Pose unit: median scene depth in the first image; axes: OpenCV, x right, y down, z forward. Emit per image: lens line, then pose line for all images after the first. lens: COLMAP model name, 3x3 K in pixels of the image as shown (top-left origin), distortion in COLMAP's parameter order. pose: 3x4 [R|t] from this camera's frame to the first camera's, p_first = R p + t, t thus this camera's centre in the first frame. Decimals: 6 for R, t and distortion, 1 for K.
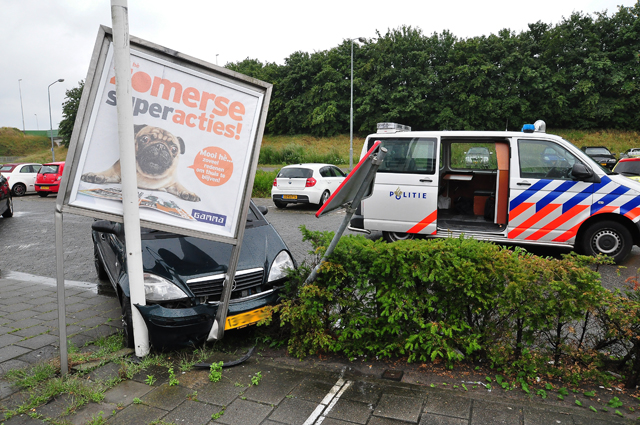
lens RADIAL K [[462.1, 0, 328.4], [0, 462.1, 212.1], [0, 0, 1]] dist [-0.131946, 0.101082]
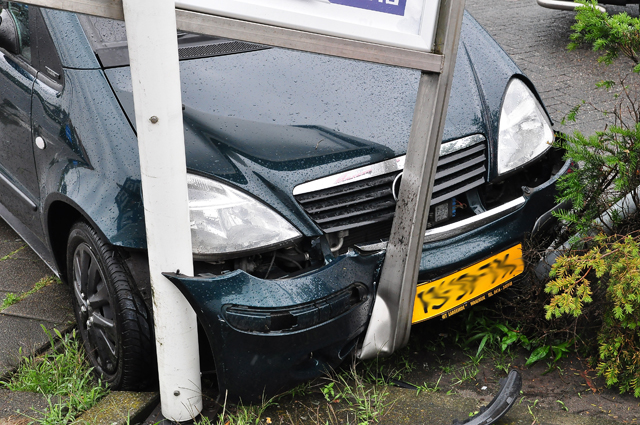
lens RADIAL K [[1042.9, 0, 320.0], [0, 1042.9, 212.5], [0, 0, 1]] dist [0.005439, 0.032523]
pose [[0.999195, -0.034420, 0.020589, -0.305940], [0.028384, 0.969526, 0.243337, -0.015066], [-0.028337, -0.242557, 0.969723, 0.260561]]
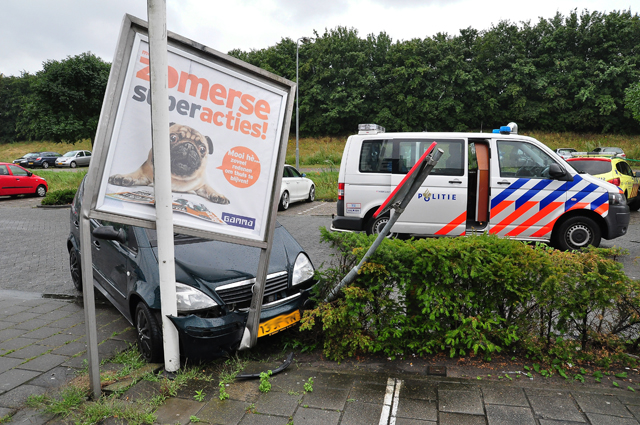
lens RADIAL K [[462.1, 0, 328.4], [0, 462.1, 212.1], [0, 0, 1]] dist [-0.131946, 0.101082]
pose [[0.988400, -0.017532, 0.150859, -0.218027], [0.017410, 0.999846, 0.002130, -0.005011], [-0.150873, 0.000521, 0.988553, 0.024066]]
